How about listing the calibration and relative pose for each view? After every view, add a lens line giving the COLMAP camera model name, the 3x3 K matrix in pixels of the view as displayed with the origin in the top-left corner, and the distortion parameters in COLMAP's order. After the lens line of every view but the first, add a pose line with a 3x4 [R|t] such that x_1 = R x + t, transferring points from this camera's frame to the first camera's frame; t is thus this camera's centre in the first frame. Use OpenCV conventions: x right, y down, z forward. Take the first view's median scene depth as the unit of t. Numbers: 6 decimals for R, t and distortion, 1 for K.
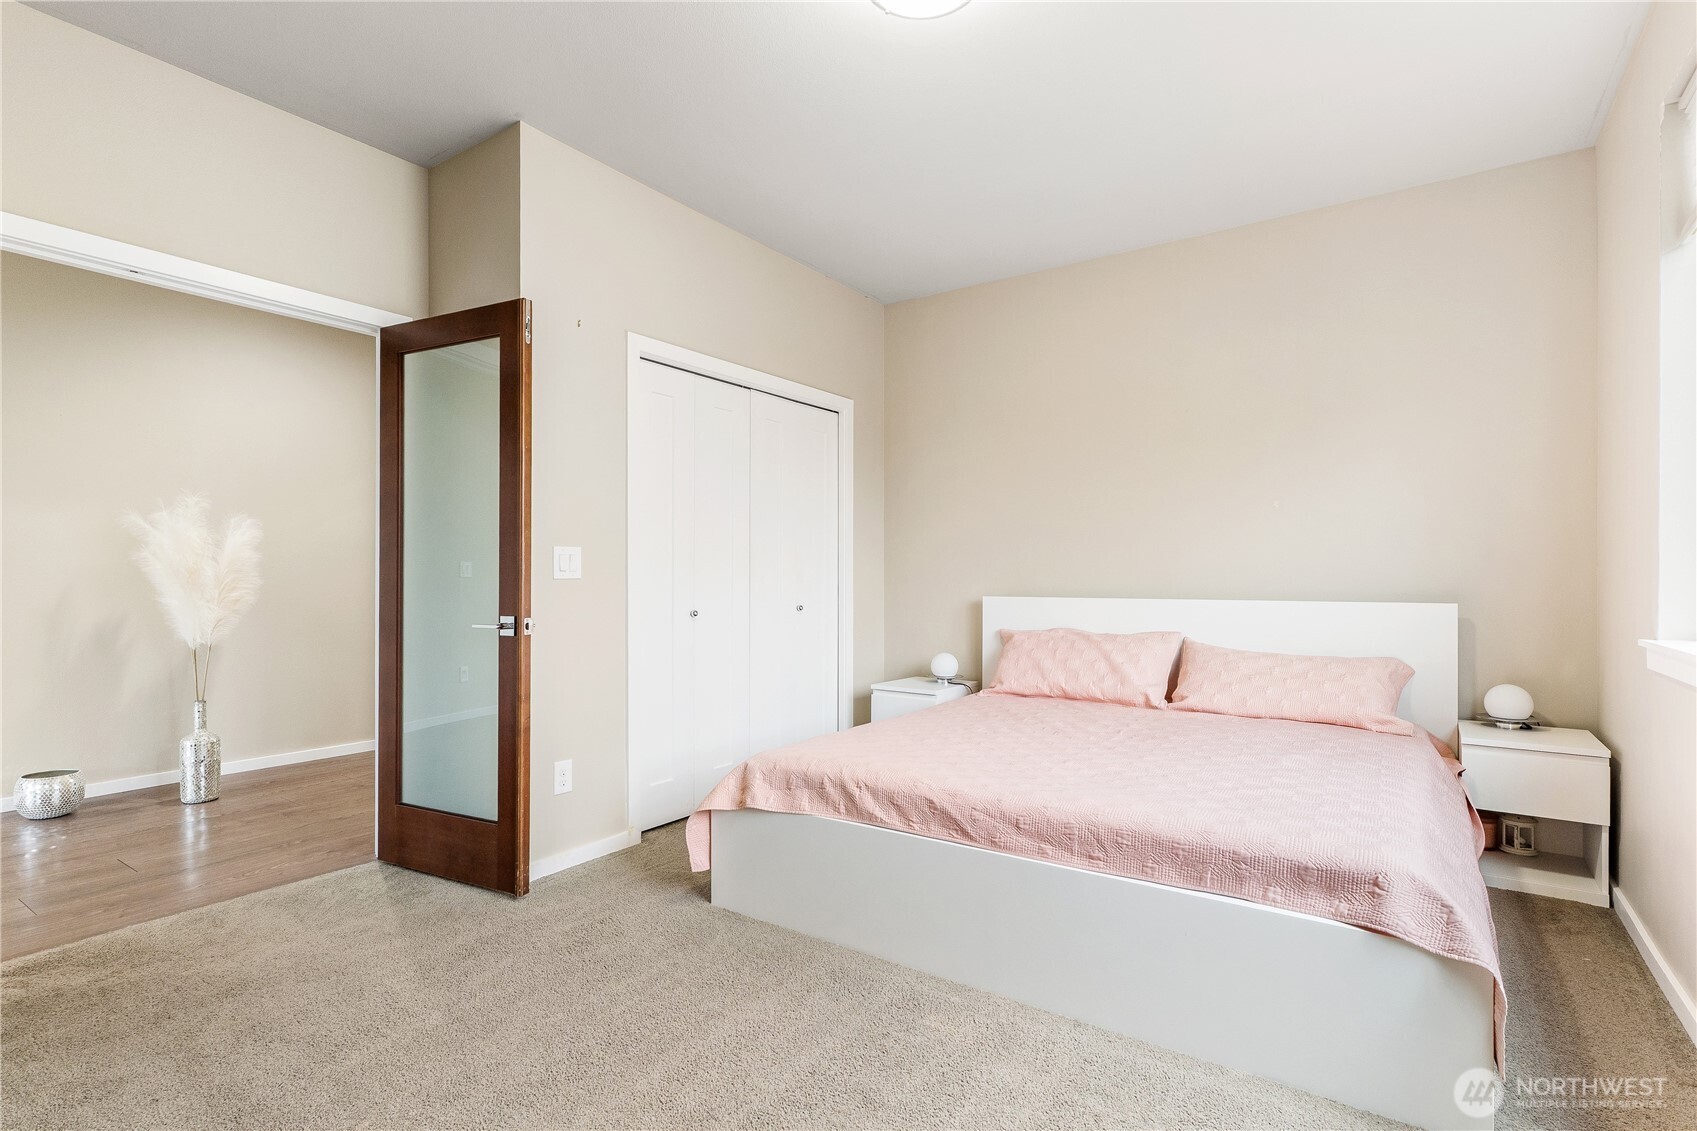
lens RADIAL K [[819.3, 0, 844.6], [0, 819.3, 571.7], [0, 0, 1]] dist [-0.003114, 0.000790]
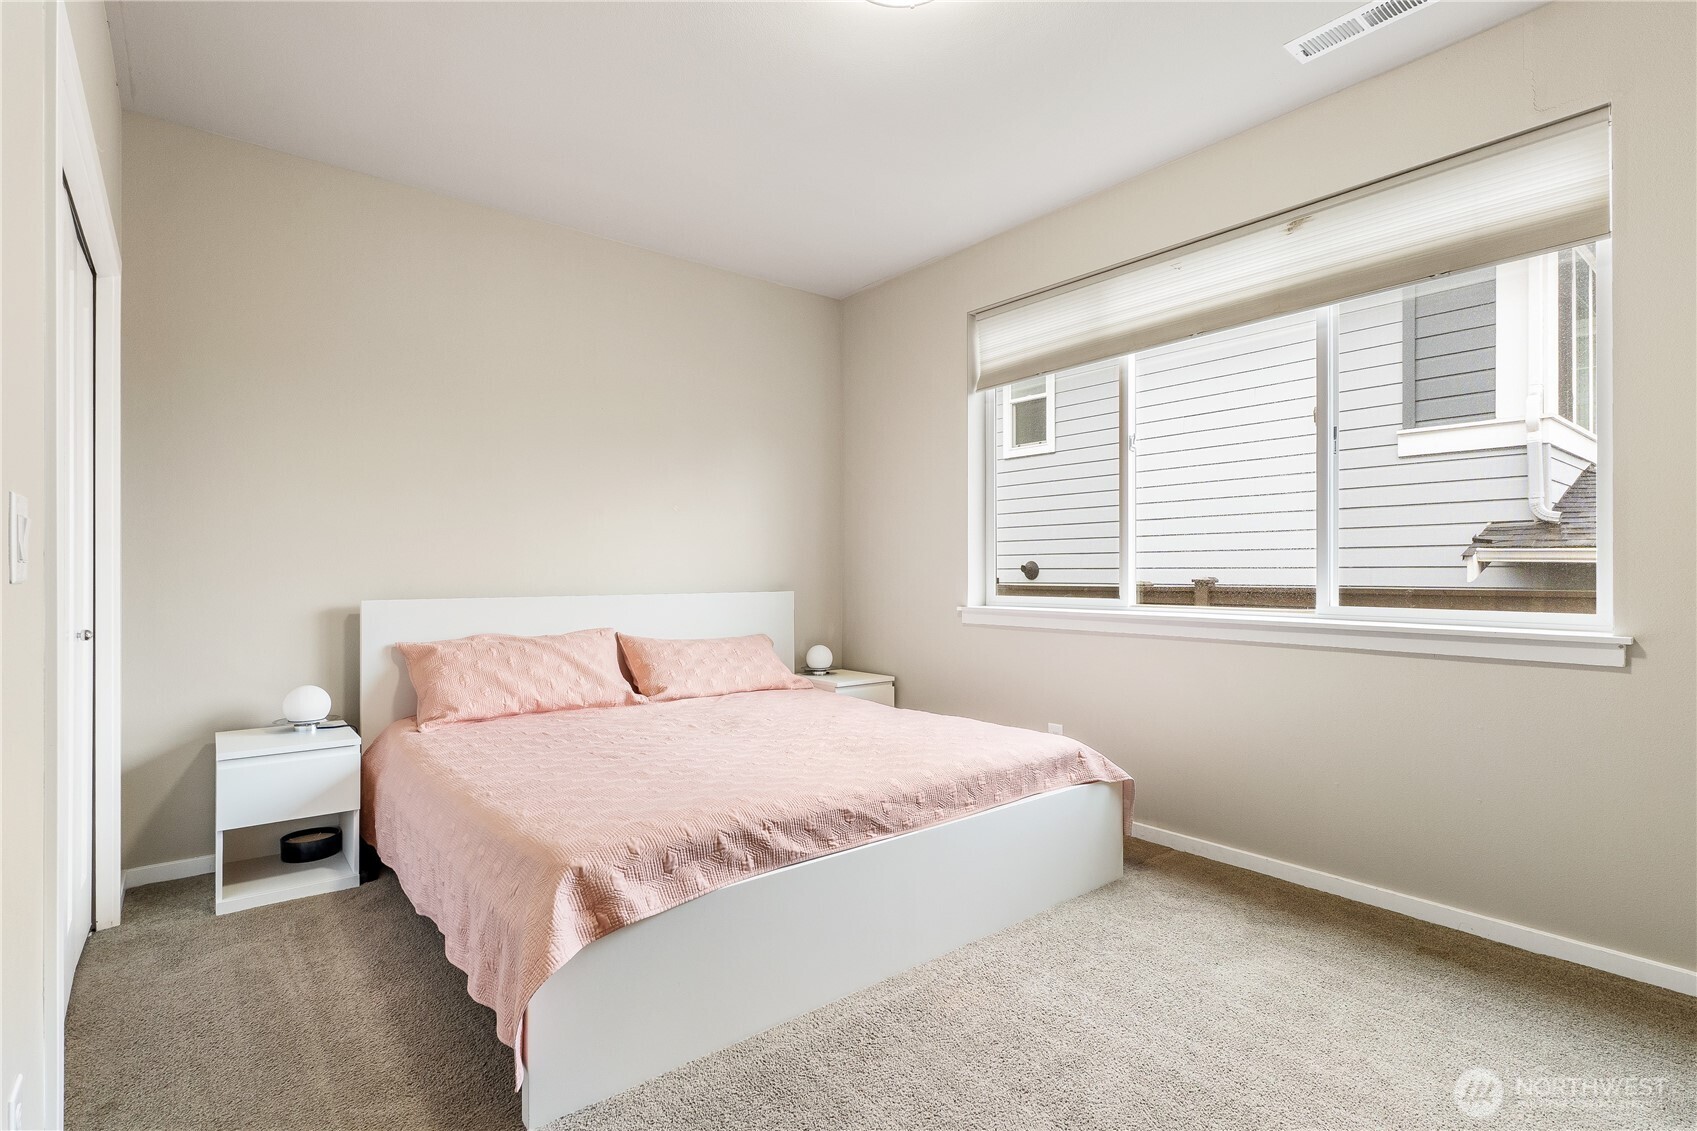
lens RADIAL K [[819.3, 0, 847.0], [0, 819.3, 567.3], [0, 0, 1]] dist [-0.003114, 0.000790]
pose [[0.270789, 0.002880, 0.962634, -0.742814], [-0.001898, 0.999995, -0.002458, 0.001682], [-0.962637, -0.001161, 0.270793, 0.686804]]
